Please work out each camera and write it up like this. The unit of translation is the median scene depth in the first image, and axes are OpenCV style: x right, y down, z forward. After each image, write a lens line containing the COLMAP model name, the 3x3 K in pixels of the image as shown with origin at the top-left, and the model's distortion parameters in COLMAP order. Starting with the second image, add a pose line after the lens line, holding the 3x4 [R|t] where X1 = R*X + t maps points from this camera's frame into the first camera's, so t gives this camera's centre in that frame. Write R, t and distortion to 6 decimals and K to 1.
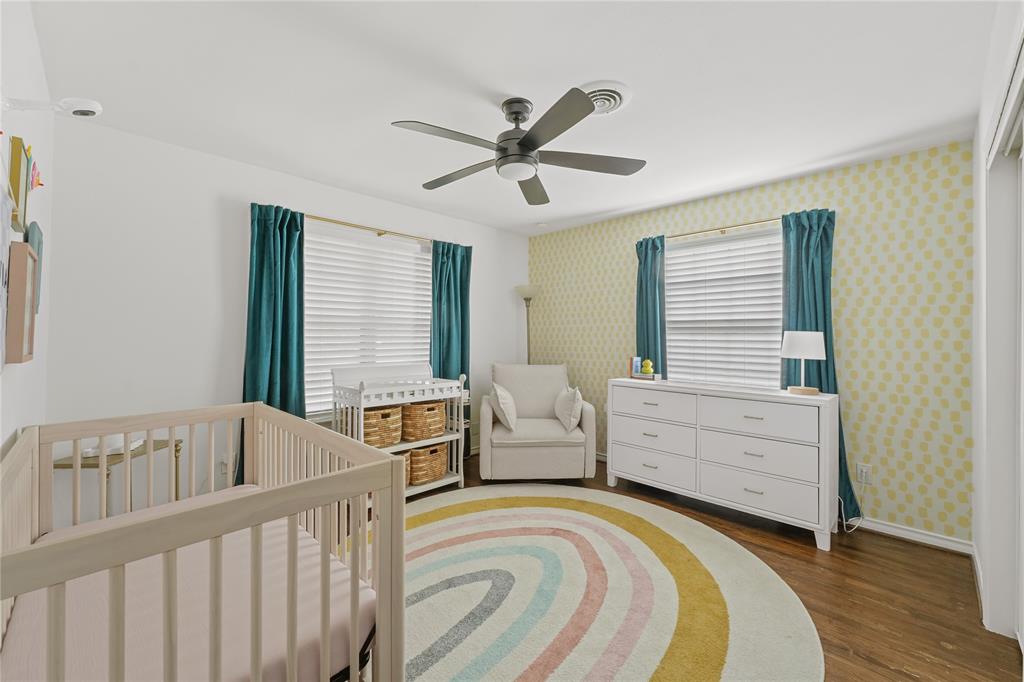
lens RADIAL K [[415.1, 0, 508.3], [0, 415.1, 337.0], [0, 0, 1]] dist [0.009829, -0.000535]
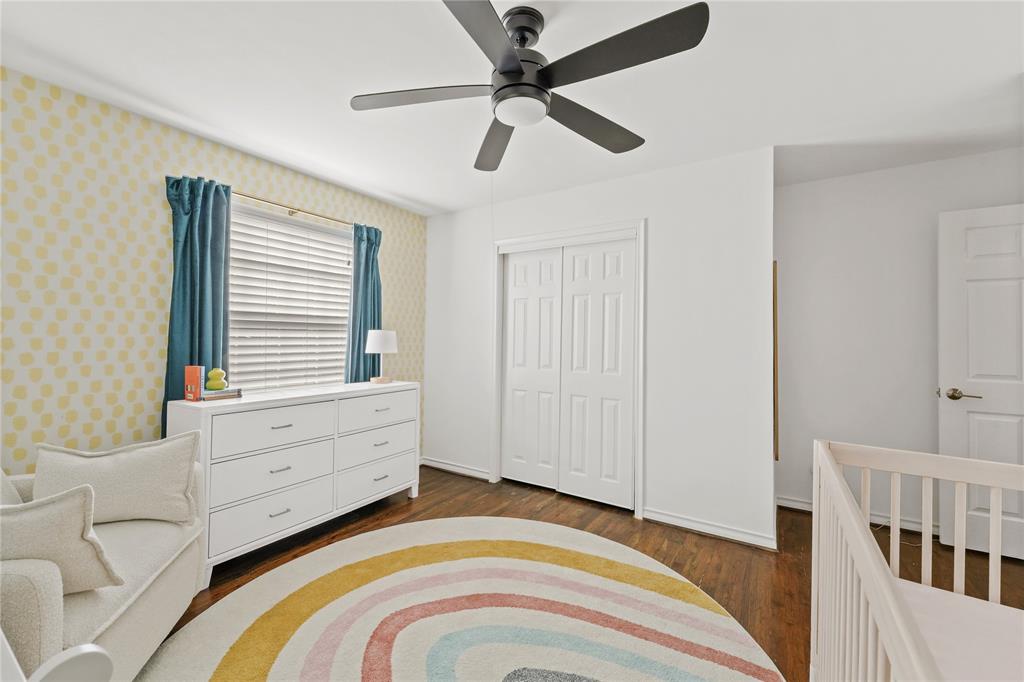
lens RADIAL K [[415.1, 0, 508.3], [0, 415.1, 337.0], [0, 0, 1]] dist [0.009829, -0.000535]
pose [[-0.207985, -0.006017, 0.978113, -0.485004], [-0.010474, 0.999937, 0.003924, -0.002447], [-0.978076, -0.009429, -0.208035, 0.824540]]
